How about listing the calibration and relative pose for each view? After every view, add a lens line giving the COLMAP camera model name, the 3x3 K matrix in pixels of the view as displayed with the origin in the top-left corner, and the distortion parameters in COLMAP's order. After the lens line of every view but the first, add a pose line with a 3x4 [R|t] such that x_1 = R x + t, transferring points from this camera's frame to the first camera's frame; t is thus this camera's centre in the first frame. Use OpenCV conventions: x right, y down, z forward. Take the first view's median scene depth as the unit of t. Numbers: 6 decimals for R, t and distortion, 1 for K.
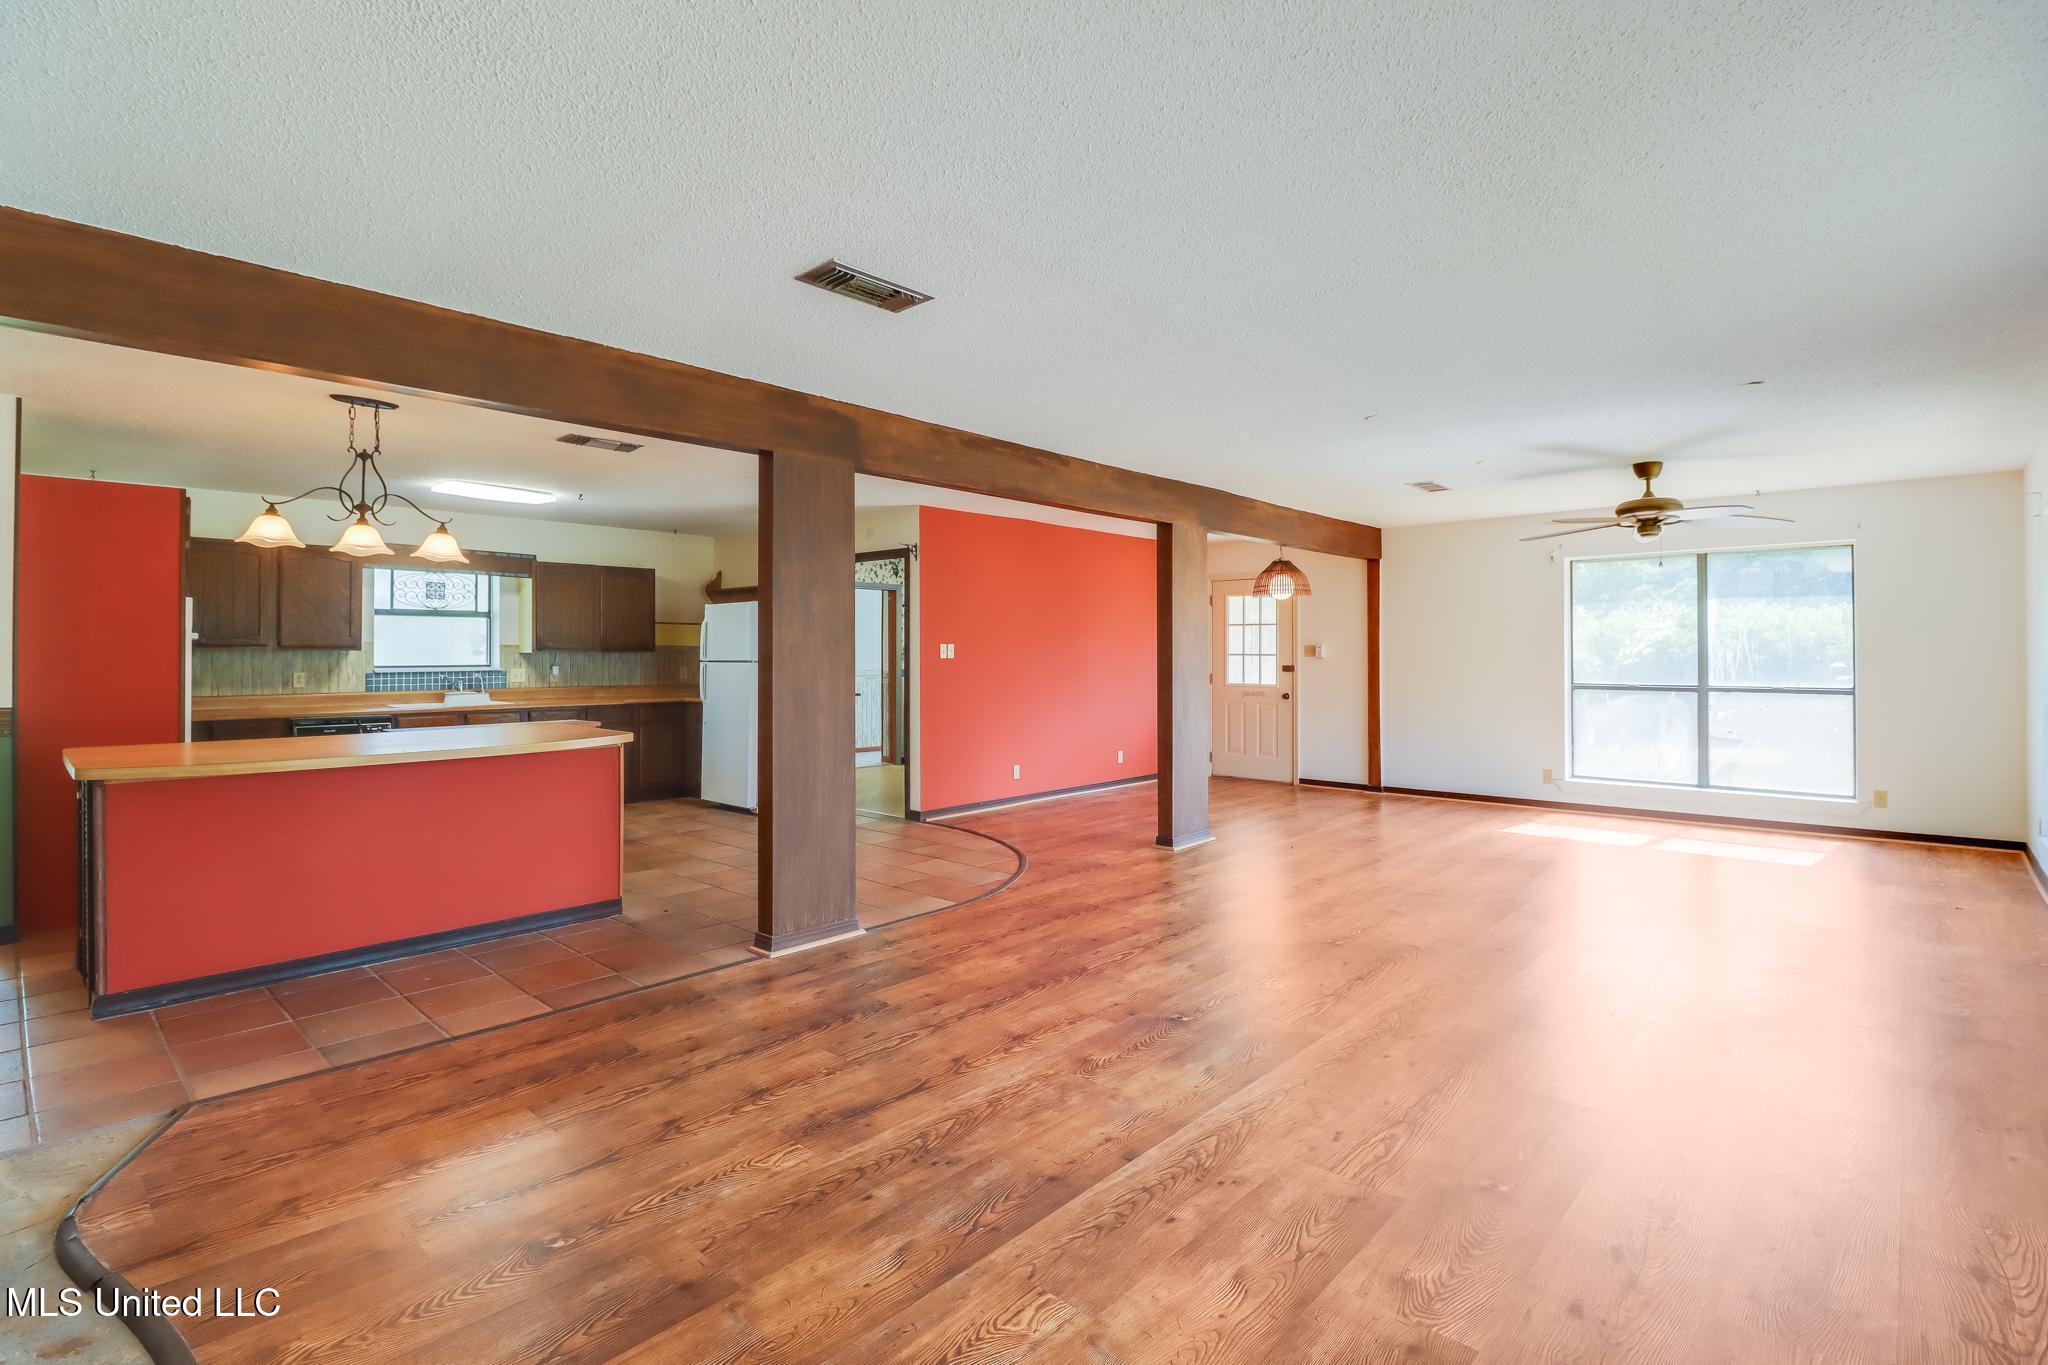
lens RADIAL K [[962.3, 0, 1015.6], [0, 962.3, 642.6], [0, 0, 1]] dist [0.004477, -0.014084]
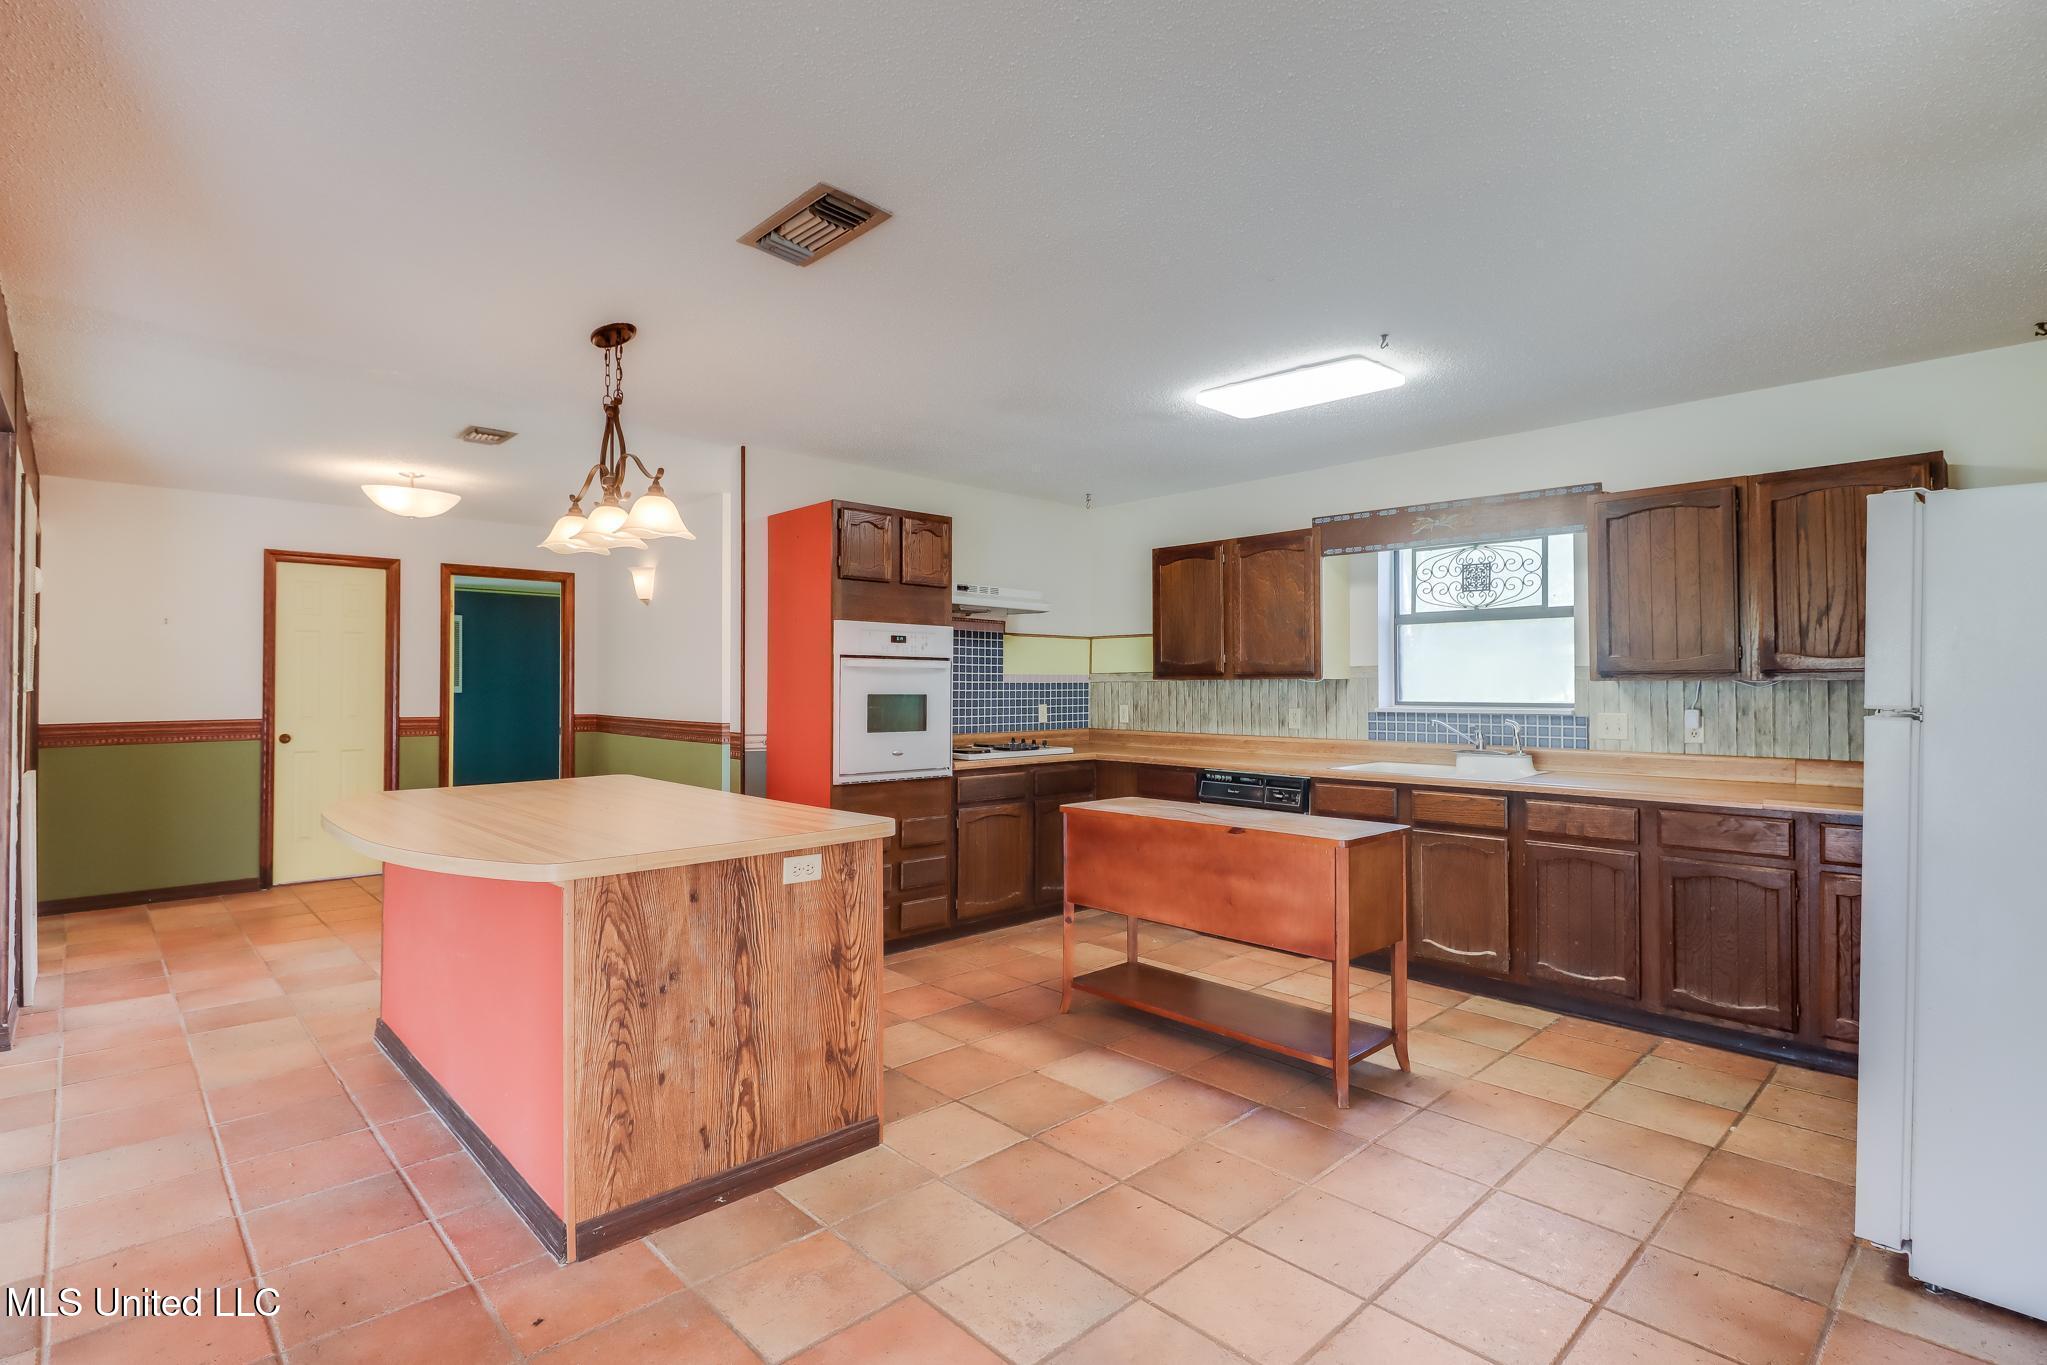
lens RADIAL K [[976.8, 0, 1017.4], [0, 976.8, 676.6], [0, 0, 1]] dist [0.014129, 0.000027]
pose [[-0.063502, -0.006425, -0.997961, 0.022919], [0.010858, 0.999916, -0.007128, 0.009627], [0.997923, -0.011289, -0.063427, 0.834337]]
